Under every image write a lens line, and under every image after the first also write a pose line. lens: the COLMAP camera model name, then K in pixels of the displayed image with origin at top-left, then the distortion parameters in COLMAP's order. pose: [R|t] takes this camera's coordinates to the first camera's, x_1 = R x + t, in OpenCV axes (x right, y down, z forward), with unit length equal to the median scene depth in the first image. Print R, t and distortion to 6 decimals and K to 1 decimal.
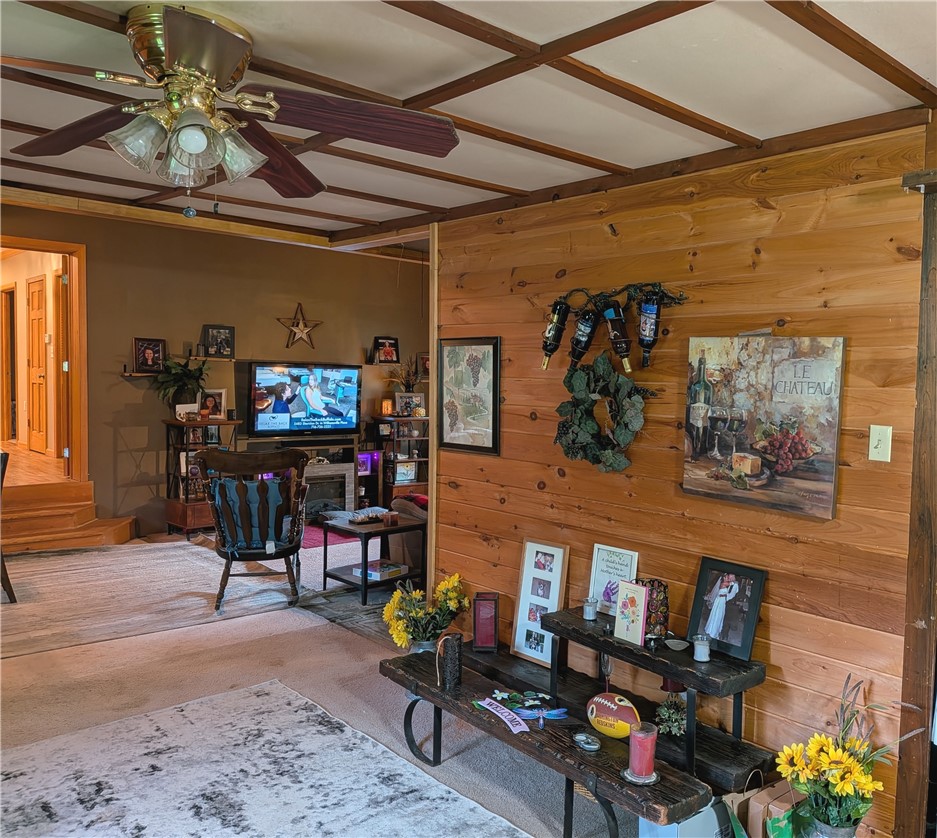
lens RADIAL K [[823.6, 0, 470.0], [0, 823.6, 419.3], [0, 0, 1]] dist [-0.006624, -0.000305]
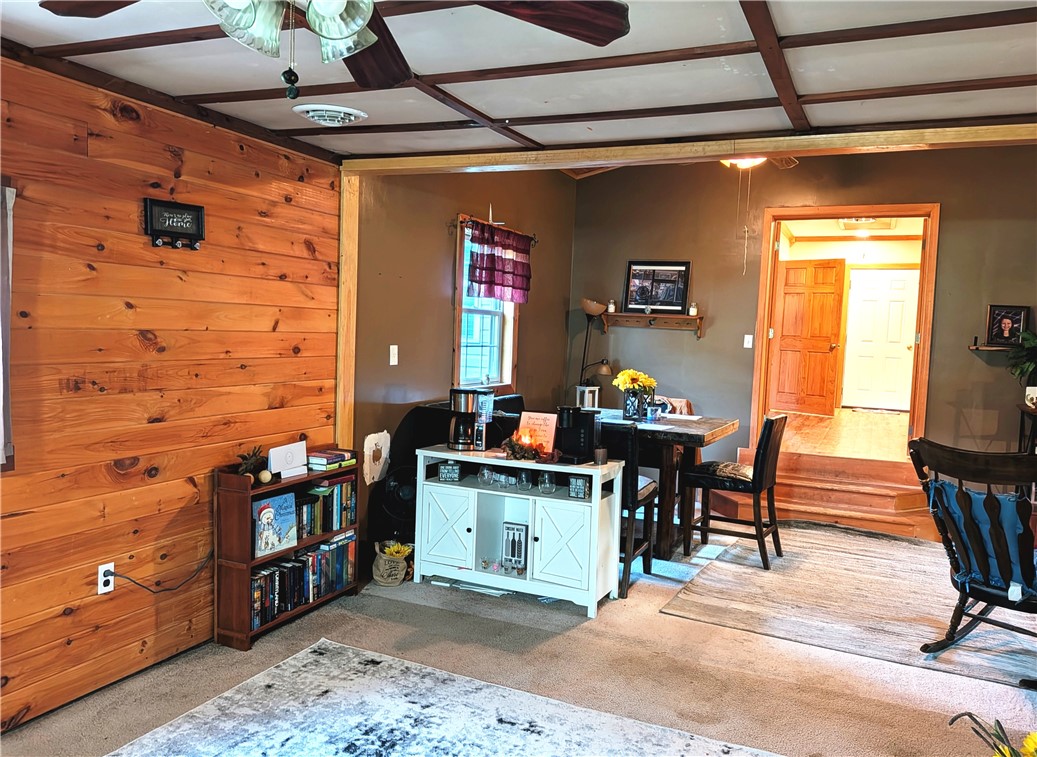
lens RADIAL K [[768.0, 0, 521.3], [0, 768.0, 378.7], [0, 0, 1]] dist [-0.007997, -0.002325]
pose [[0.425336, 0.056160, -0.903292, 0.148974], [-0.079546, 0.996530, 0.024500, -0.006216], [0.901533, 0.061433, 0.428327, 0.333583]]
